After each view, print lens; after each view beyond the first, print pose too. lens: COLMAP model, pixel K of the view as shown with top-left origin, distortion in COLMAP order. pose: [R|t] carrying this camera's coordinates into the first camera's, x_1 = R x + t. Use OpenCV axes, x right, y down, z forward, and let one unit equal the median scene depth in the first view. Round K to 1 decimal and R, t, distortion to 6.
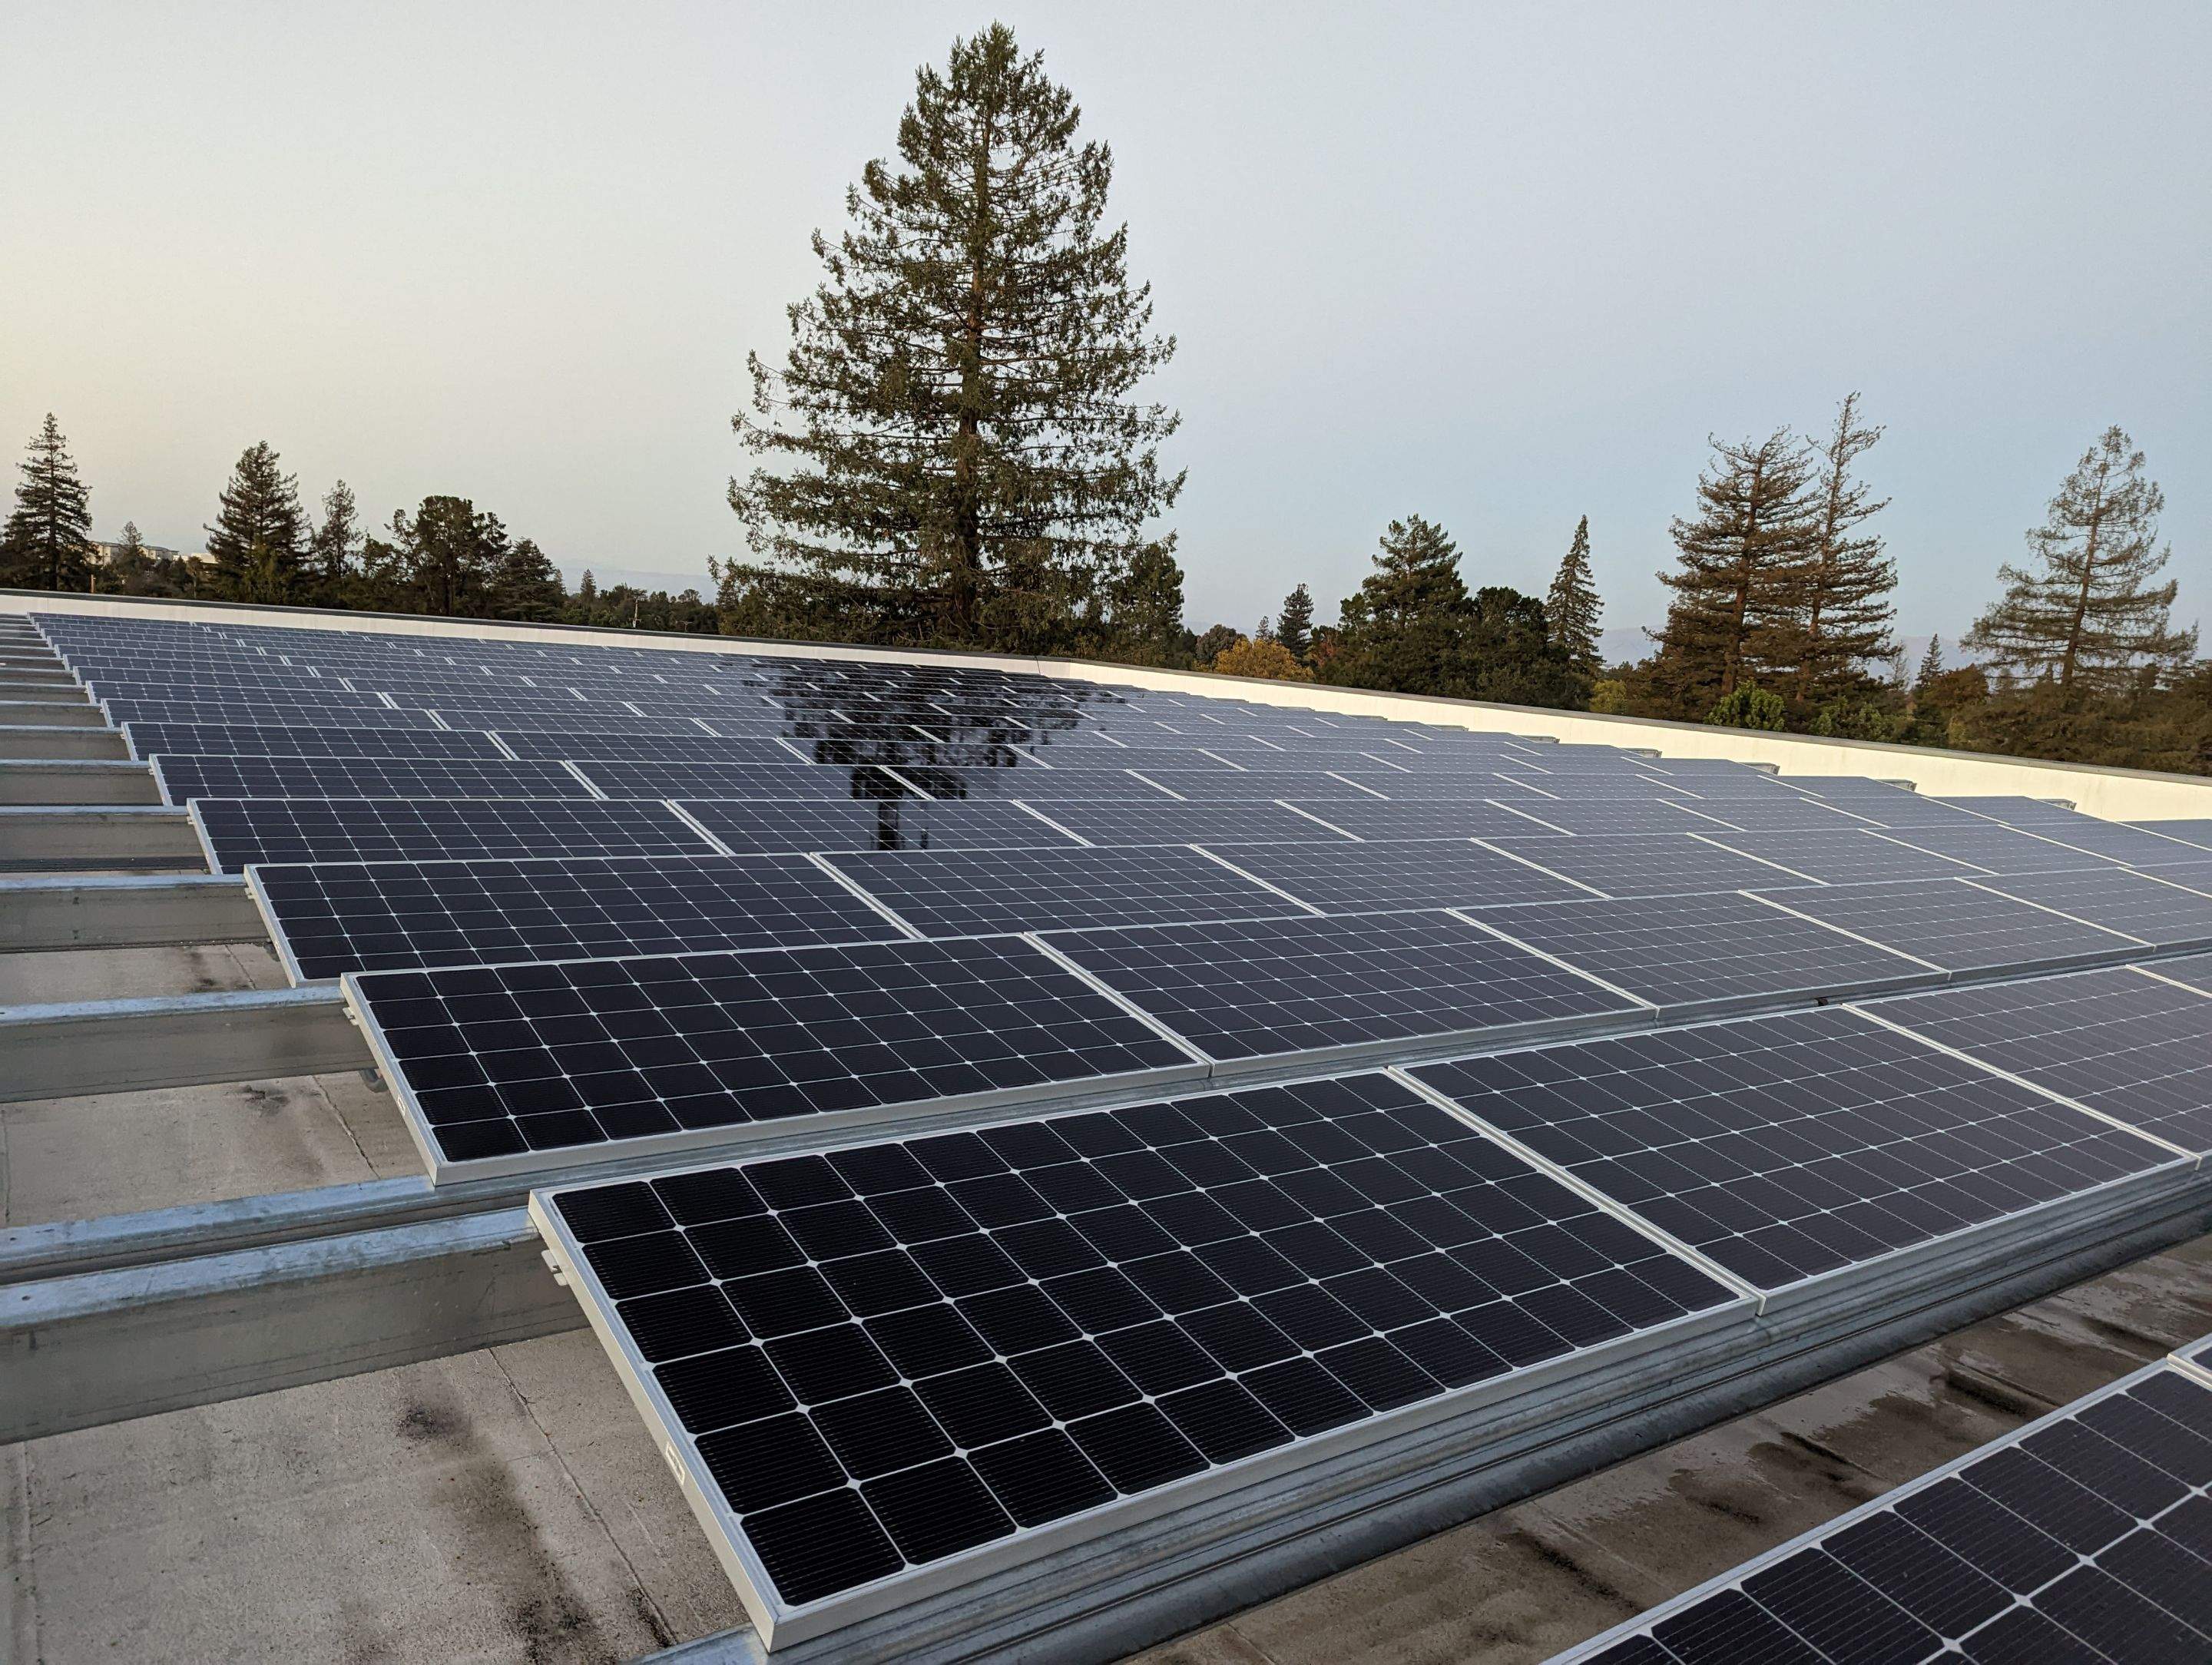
lens RADIAL K [[1568.4, 0, 1090.8], [0, 1568.4, 832.7], [0, 0, 1]] dist [0.046877, -0.035133]
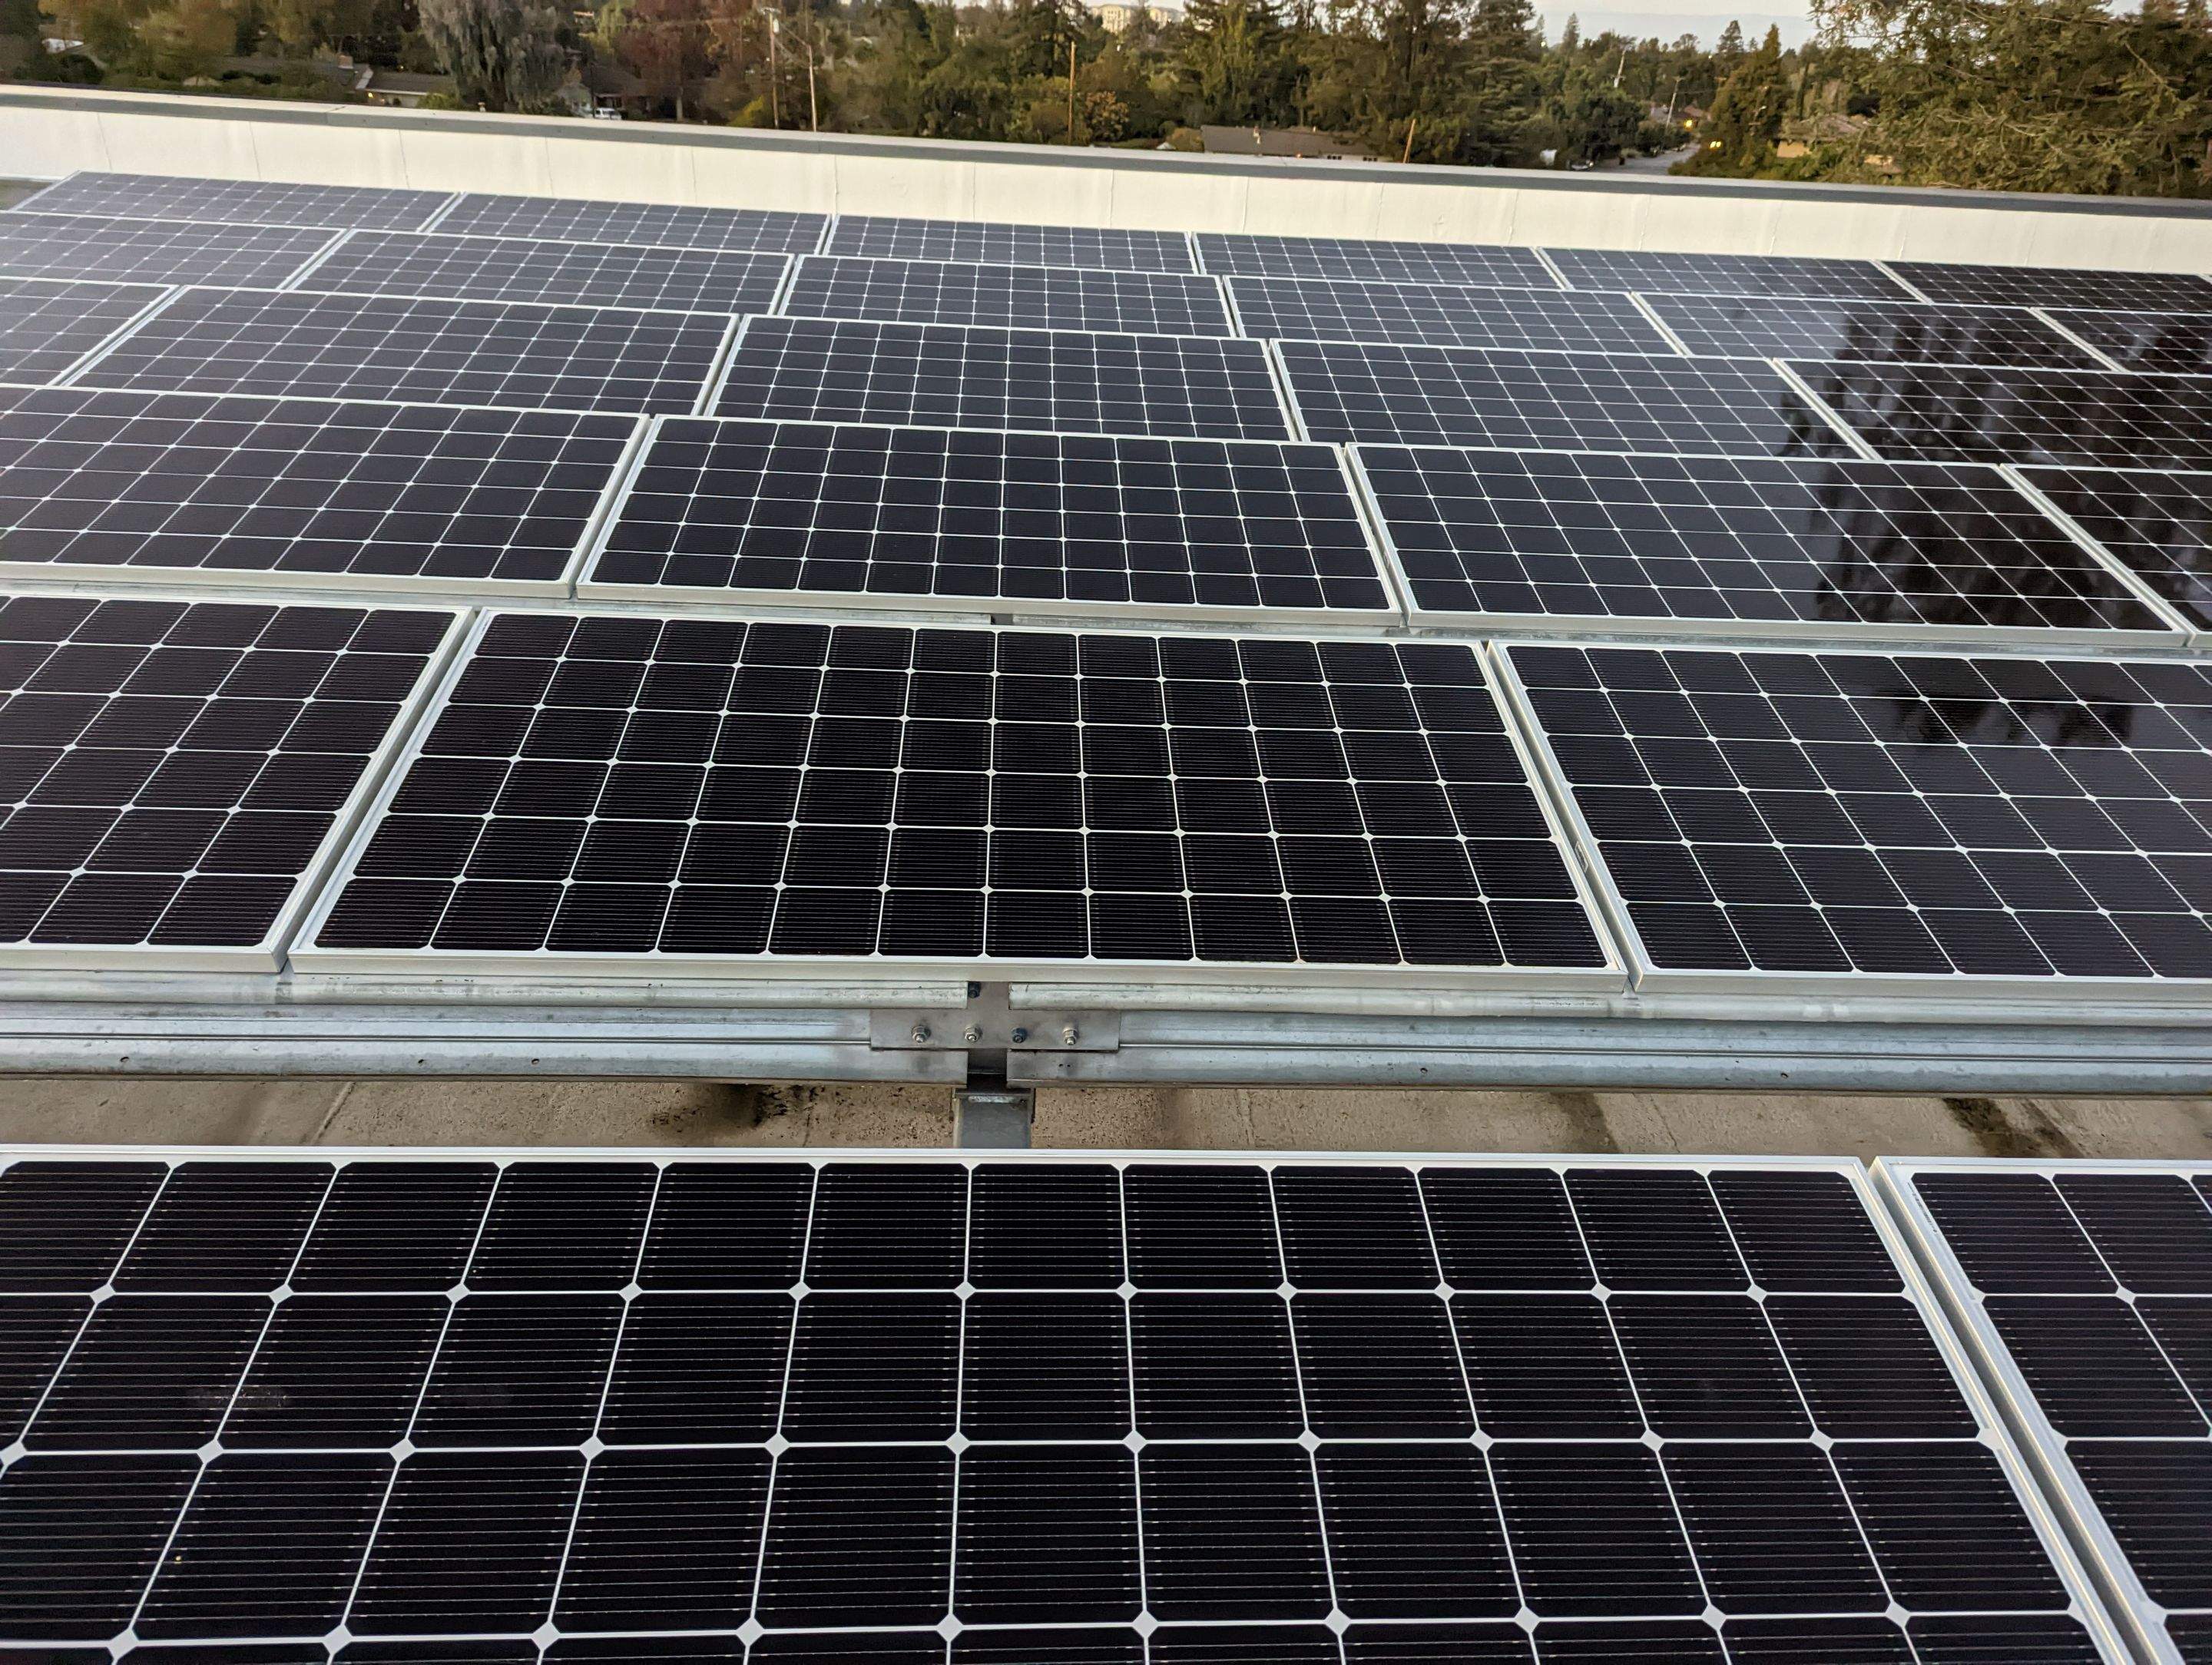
lens RADIAL K [[1558.9, 0, 1115.6], [0, 1558.9, 829.2], [0, 0, 1]] dist [0.049956, -0.033855]
pose [[0.848222, 0.214693, -0.484176, -0.055651], [-0.055828, 0.945309, 0.321363, -0.029288], [0.526690, -0.245557, 0.813818, 0.184100]]
